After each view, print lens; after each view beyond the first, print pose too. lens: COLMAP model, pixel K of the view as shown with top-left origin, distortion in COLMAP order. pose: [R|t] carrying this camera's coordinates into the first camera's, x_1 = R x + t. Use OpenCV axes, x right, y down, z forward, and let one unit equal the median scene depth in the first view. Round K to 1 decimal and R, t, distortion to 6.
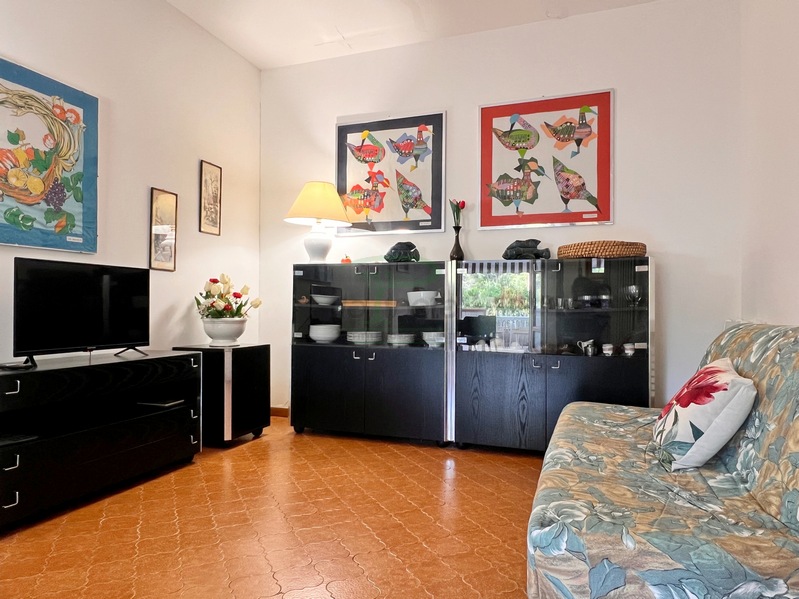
lens RADIAL K [[515.6, 0, 392.9], [0, 515.6, 298.6], [0, 0, 1]] dist [0.001758, -0.003631]
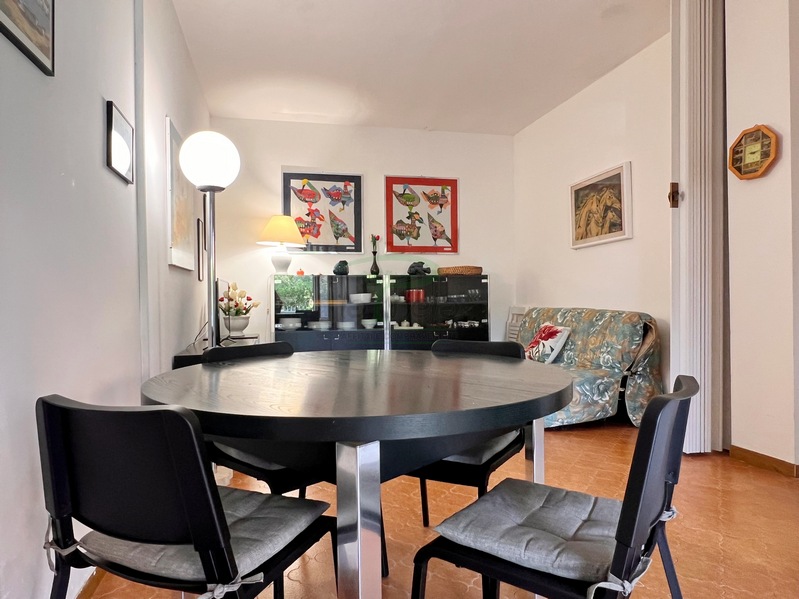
lens RADIAL K [[515.6, 0, 392.5], [0, 515.6, 299.5], [0, 0, 1]] dist [0.001758, -0.003631]
pose [[0.834626, -0.020610, 0.550431, -0.822247], [0.011572, 0.999735, 0.019887, -0.029688], [-0.550695, -0.010229, 0.834644, -0.396810]]
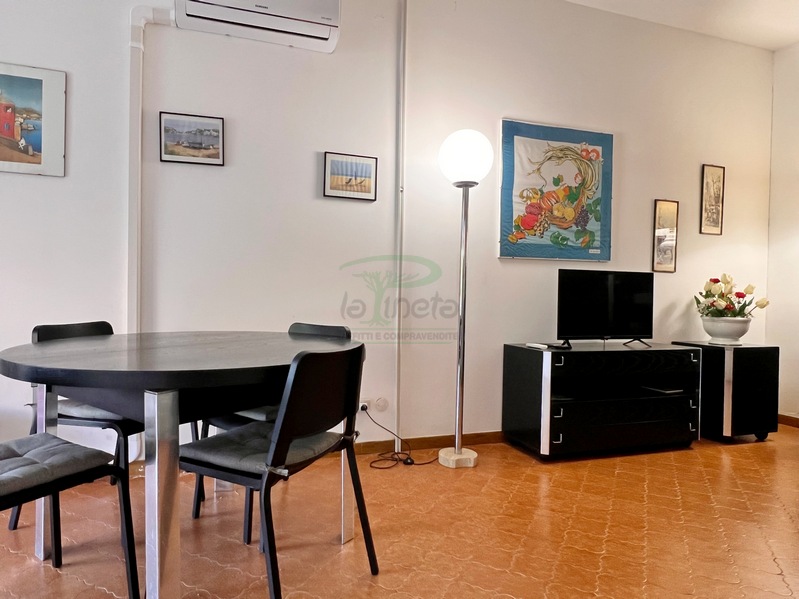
lens RADIAL K [[515.6, 0, 393.2], [0, 515.6, 301.3], [0, 0, 1]] dist [0.001758, -0.003631]
pose [[0.634836, 0.021414, -0.772350, 0.048806], [-0.003982, 0.999693, 0.024444, -0.017897], [0.772637, -0.012443, 0.634727, -0.174553]]
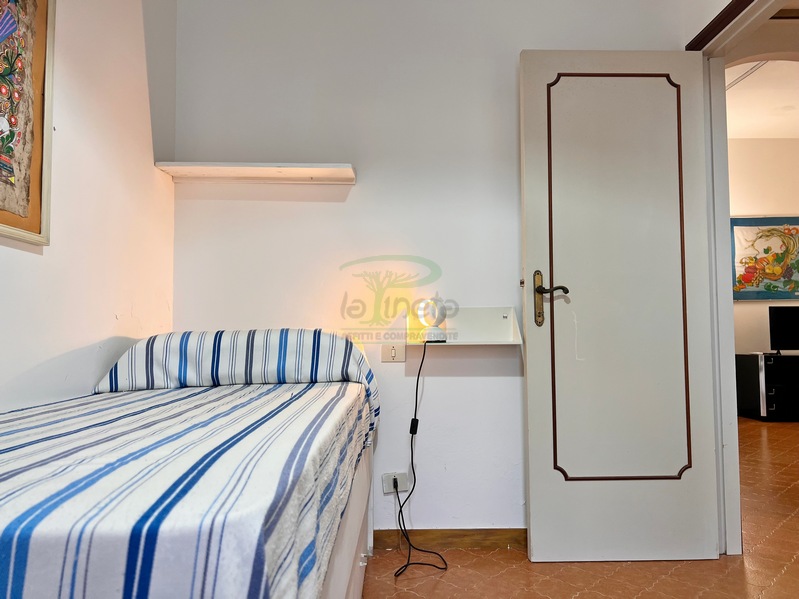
lens RADIAL K [[602.2, 0, 398.9], [0, 602.2, 300.6], [0, 0, 1]] dist [0.009249, -0.001203]
pose [[0.341137, -0.062005, -0.937966, 0.886267], [0.020596, 0.998076, -0.058488, 0.012325], [0.939788, 0.000635, 0.341758, -1.058231]]
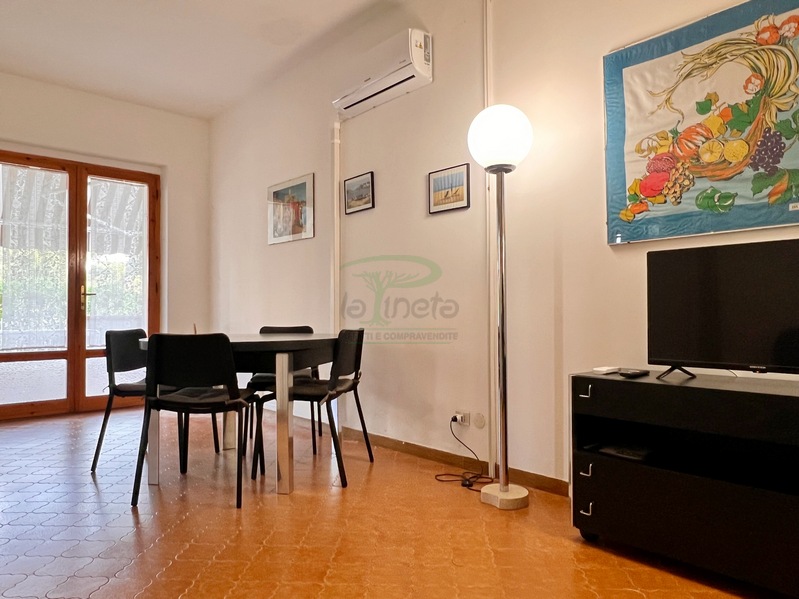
lens RADIAL K [[555.4, 0, 390.9], [0, 555.4, 296.2], [0, 0, 1]] dist [0.004143, -0.001330]
pose [[-0.471359, -0.027569, -0.881511, 0.233977], [0.018224, 0.998993, -0.040989, 0.019540], [0.881753, -0.035385, -0.470382, 0.762966]]
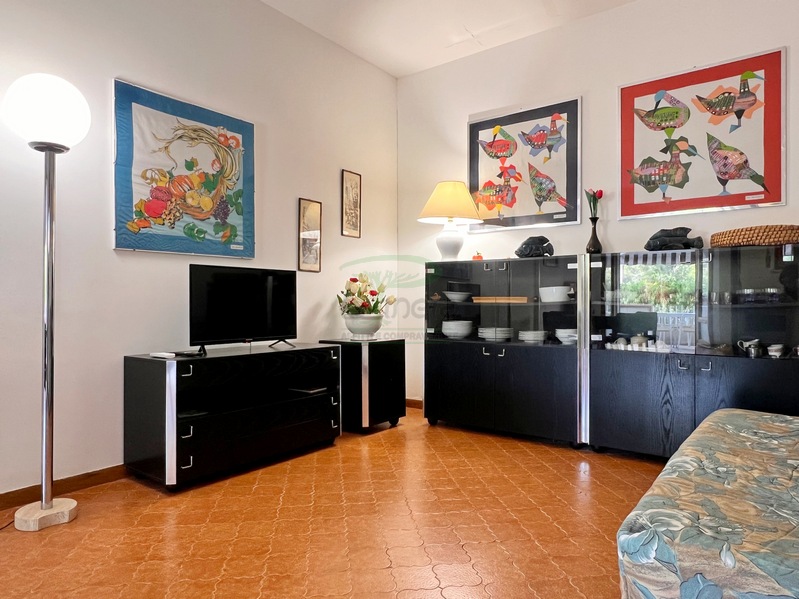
lens RADIAL K [[515.6, 0, 394.1], [0, 515.6, 300.1], [0, 0, 1]] dist [0.001758, -0.003631]
pose [[0.955840, -0.007578, -0.293789, 0.060500], [0.010479, 0.999911, 0.008301, -0.000422], [0.293700, -0.011013, 0.955834, -0.015597]]
